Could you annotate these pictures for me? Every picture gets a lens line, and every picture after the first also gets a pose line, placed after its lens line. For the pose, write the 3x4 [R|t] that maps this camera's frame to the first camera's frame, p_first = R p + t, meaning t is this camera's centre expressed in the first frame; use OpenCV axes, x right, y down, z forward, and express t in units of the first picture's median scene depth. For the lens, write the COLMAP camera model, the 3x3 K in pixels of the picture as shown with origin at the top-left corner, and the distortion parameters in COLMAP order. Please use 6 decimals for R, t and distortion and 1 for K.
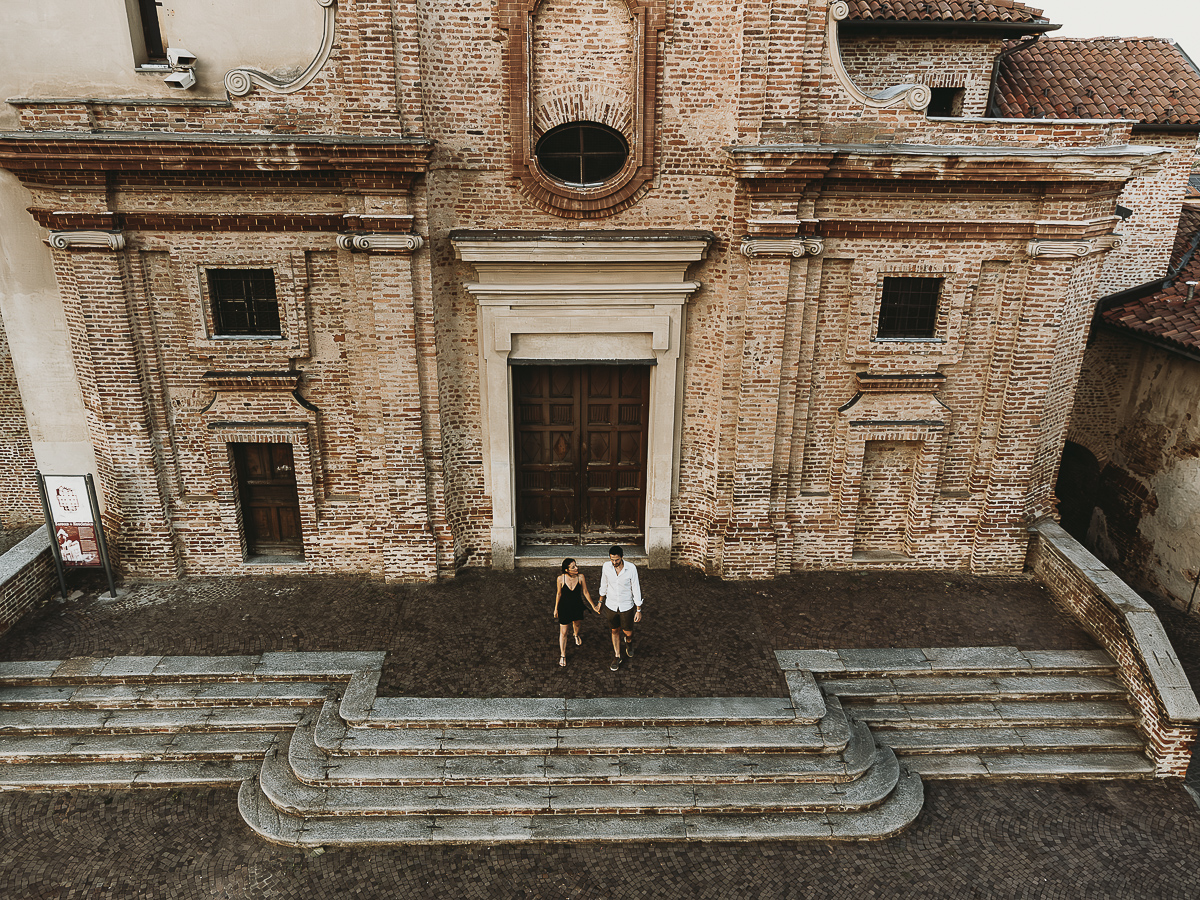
lens RADIAL K [[882.5, 0, 600.0], [0, 882.5, 450.0], [0, 0, 1]] dist [-0.001849, 0.058291]
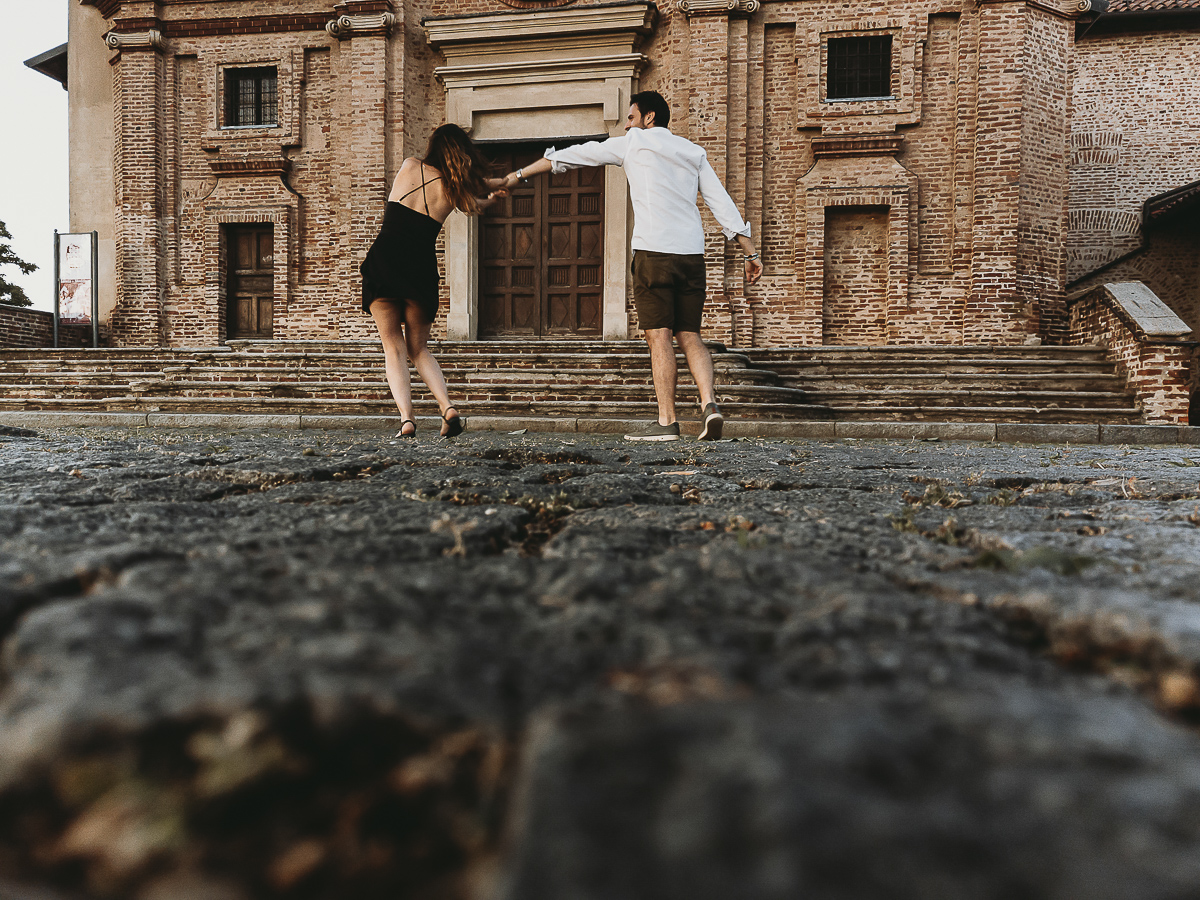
lens RADIAL K [[882.5, 0, 600.0], [0, 882.5, 450.0], [0, 0, 1]] dist [-0.001849, 0.058291]
pose [[0.980952, 0.004548, -0.194197, 0.257107], [-0.069127, 0.942454, -0.327111, 0.585307], [0.181534, 0.334305, 0.924817, 0.163435]]
